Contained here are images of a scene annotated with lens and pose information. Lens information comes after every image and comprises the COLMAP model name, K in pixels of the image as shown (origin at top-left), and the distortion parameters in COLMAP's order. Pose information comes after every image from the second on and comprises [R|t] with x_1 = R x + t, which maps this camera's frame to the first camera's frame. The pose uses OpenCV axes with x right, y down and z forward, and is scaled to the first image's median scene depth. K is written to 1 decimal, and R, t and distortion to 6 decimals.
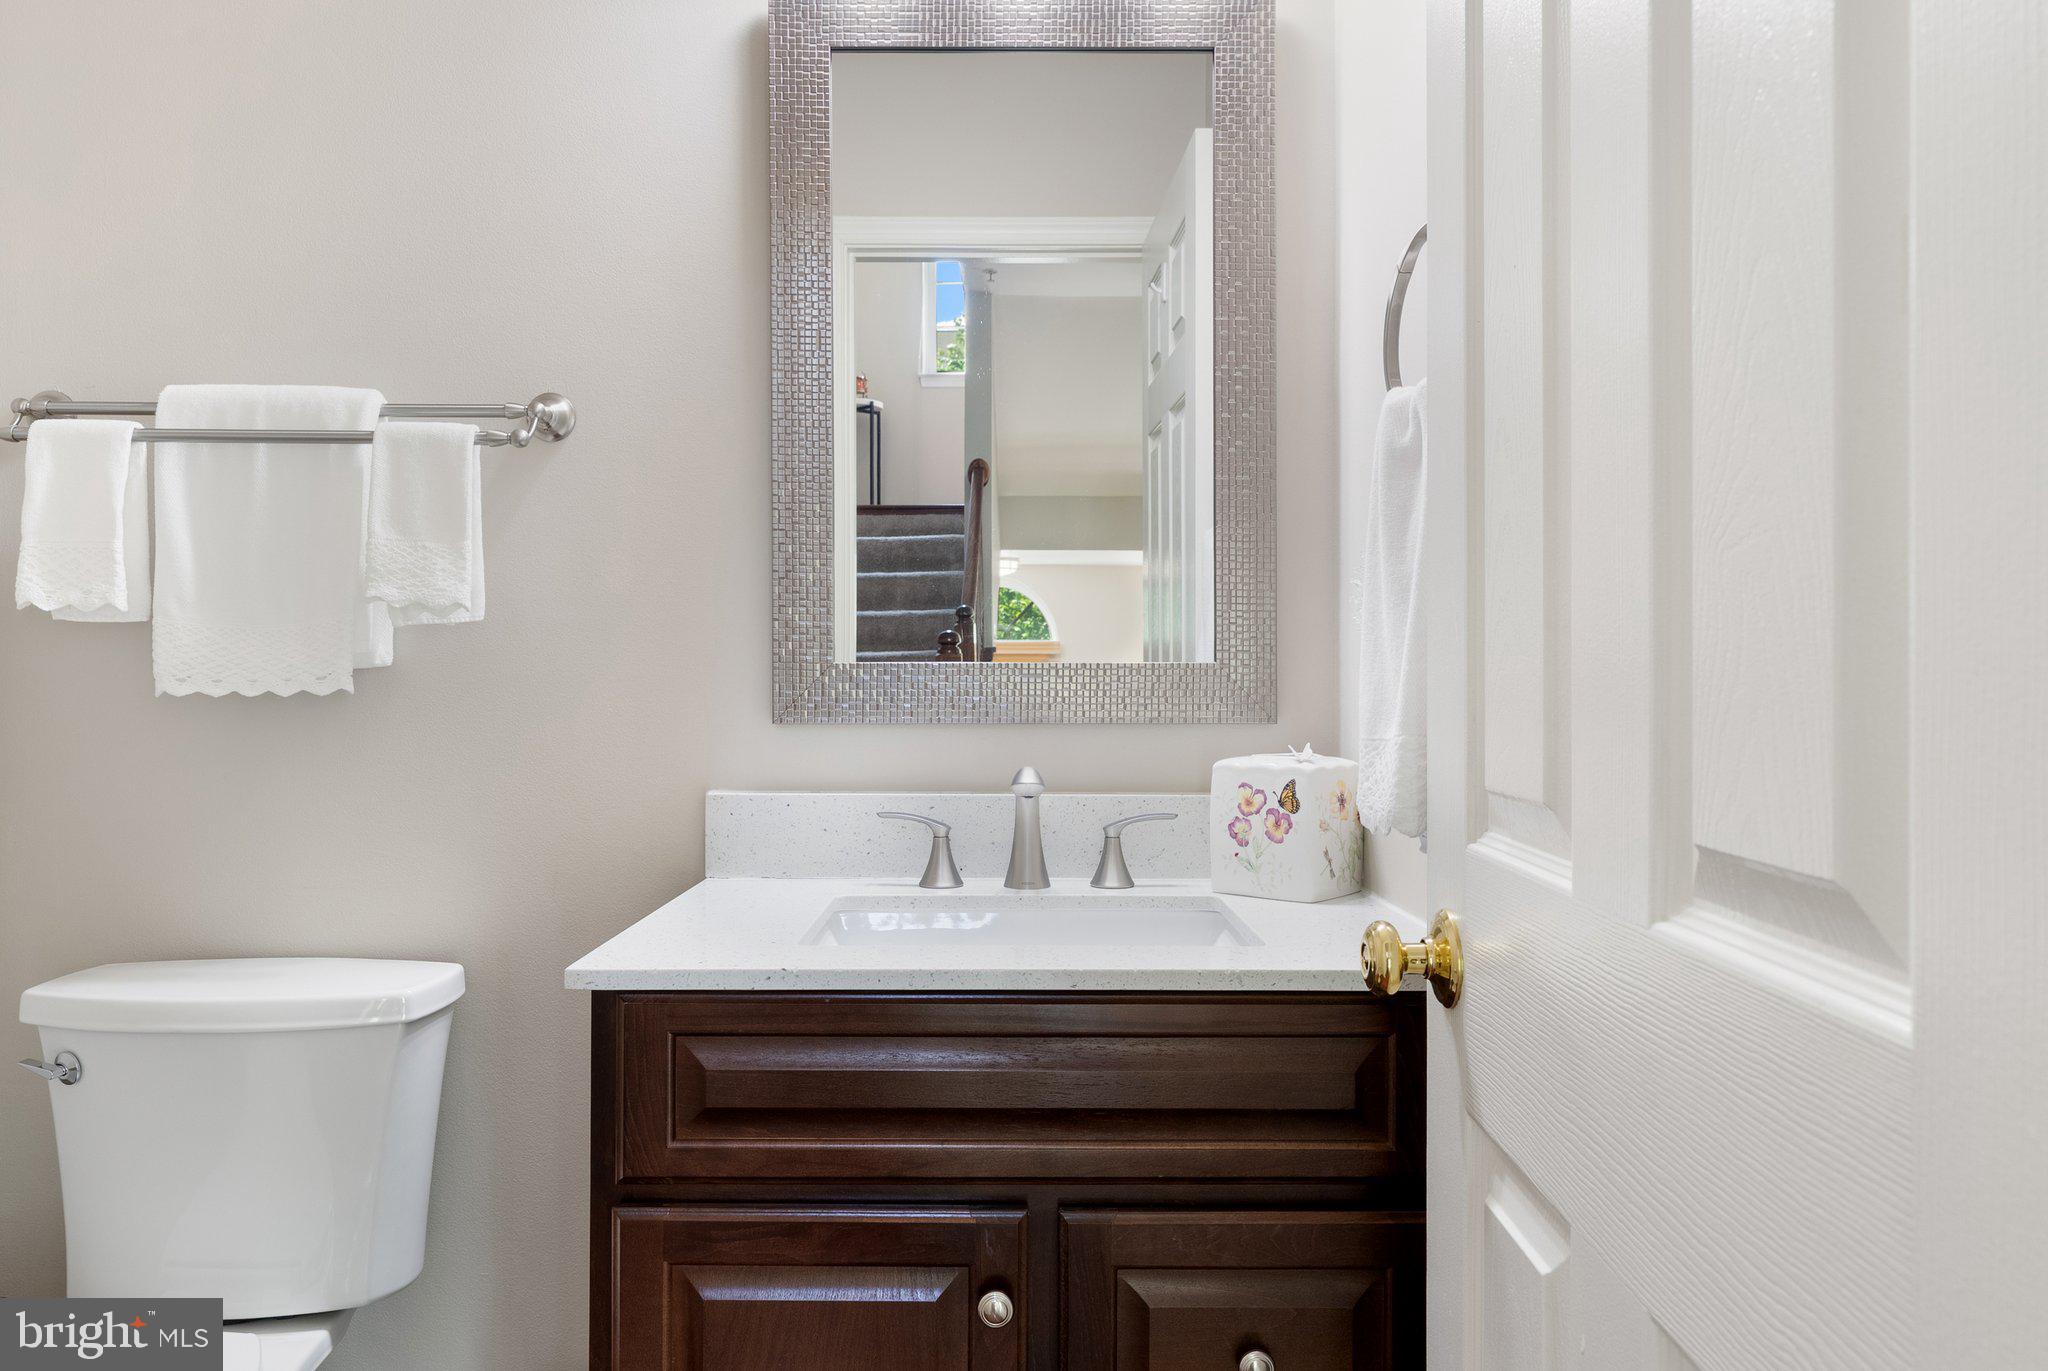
lens RADIAL K [[1360.4, 0, 1012.7], [0, 1360.4, 684.9], [0, 0, 1]] dist [0.011172, 0.000224]
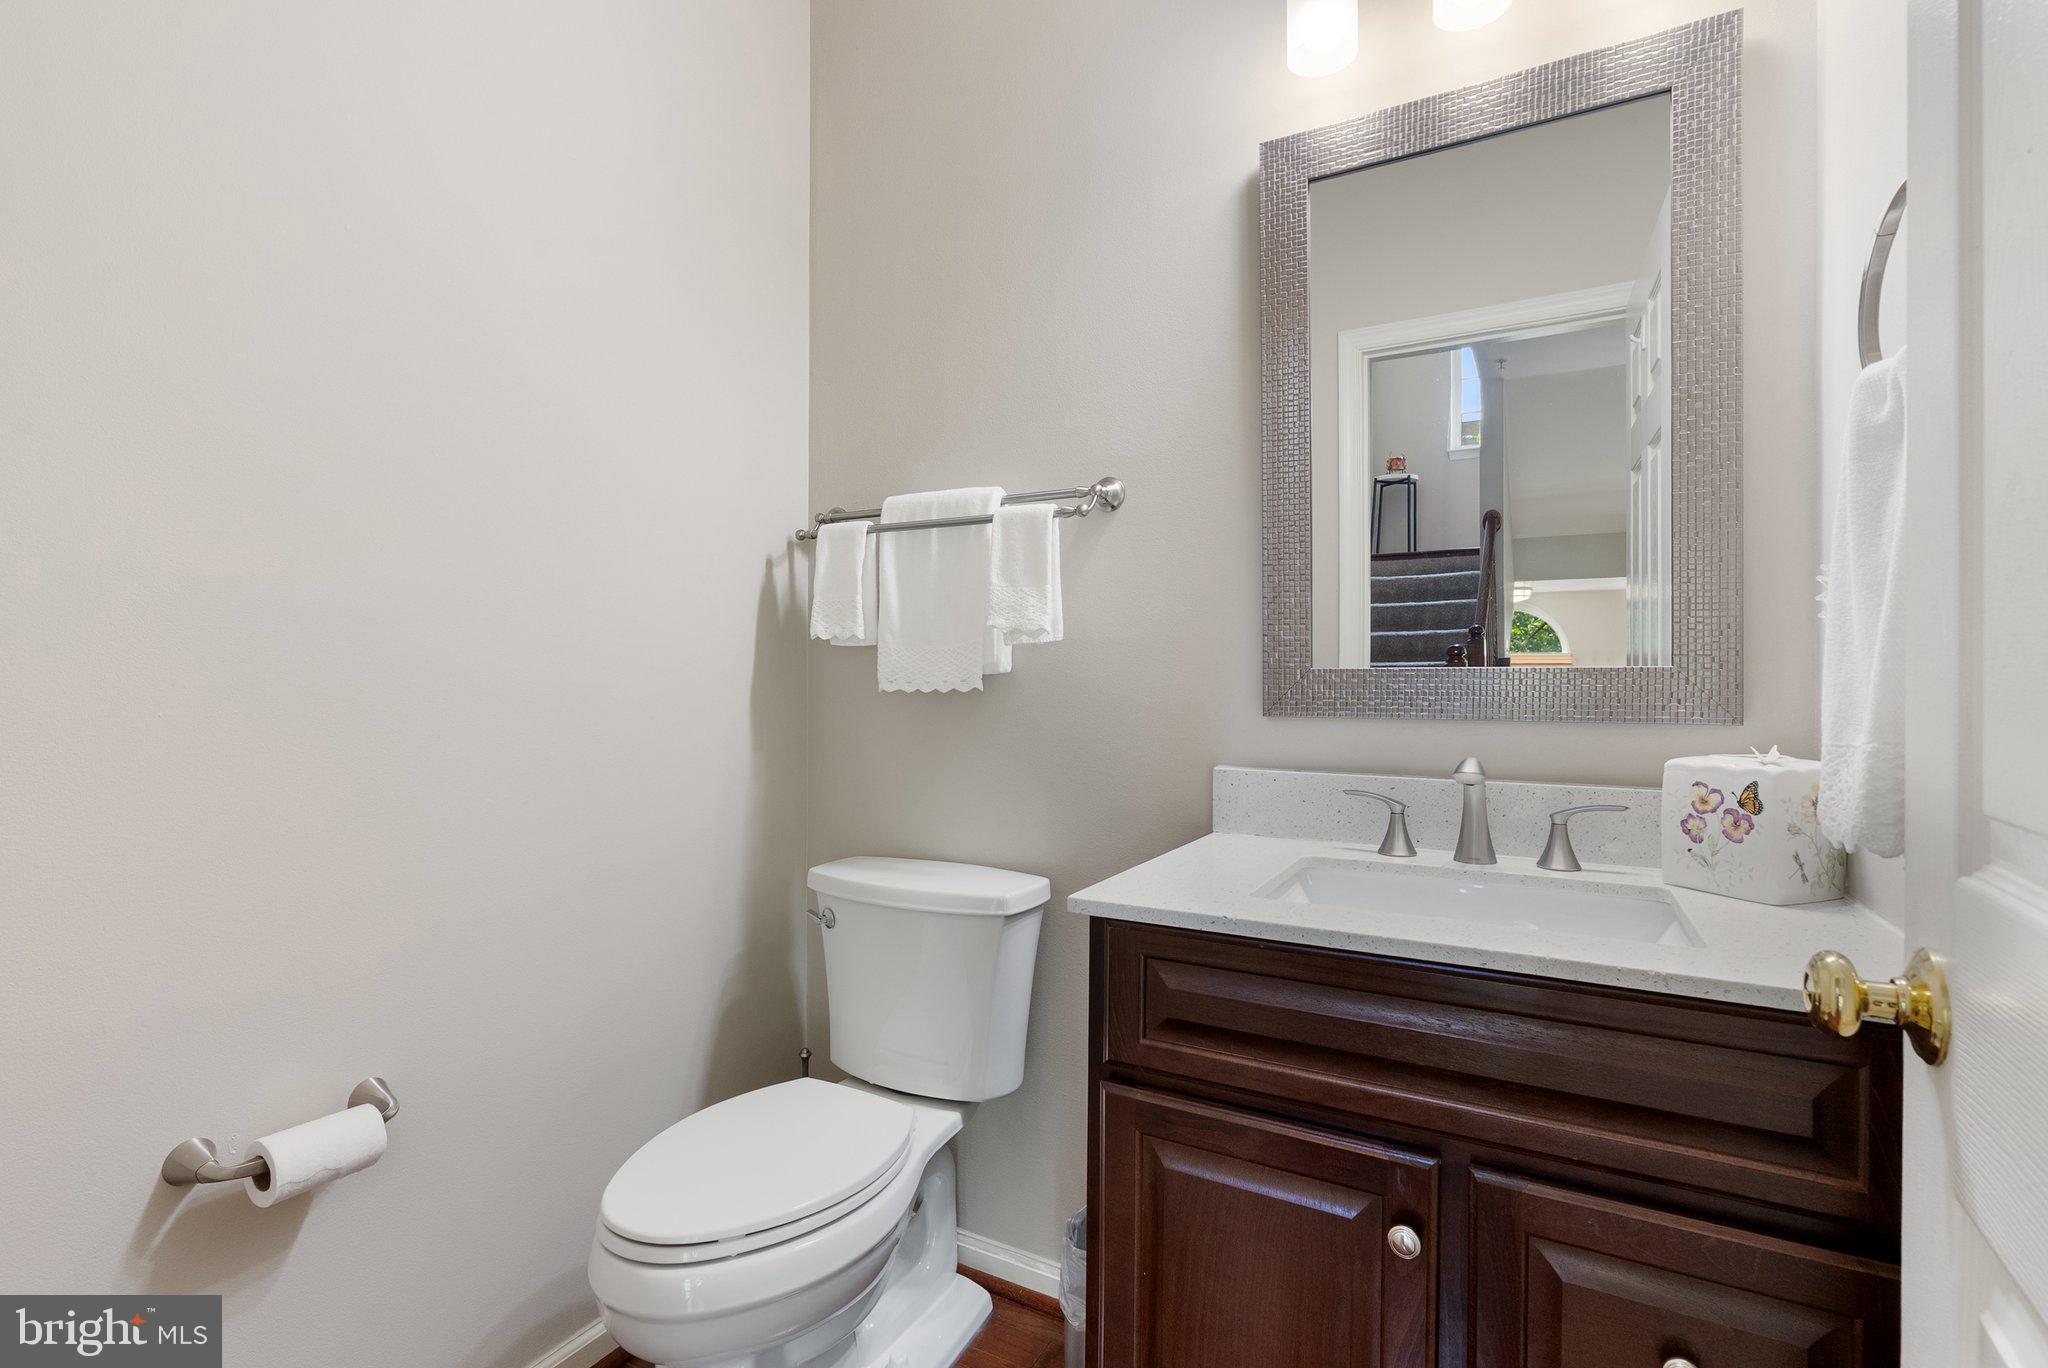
lens RADIAL K [[947.1, 0, 1029.7], [0, 947.1, 686.9], [0, 0, 1]] dist [-0.005809, 0.005464]
pose [[0.882680, 0.003763, -0.469959, 0.053496], [-0.004000, 0.999992, 0.000495, 0.001301], [0.469957, 0.001443, 0.882688, 0.113446]]
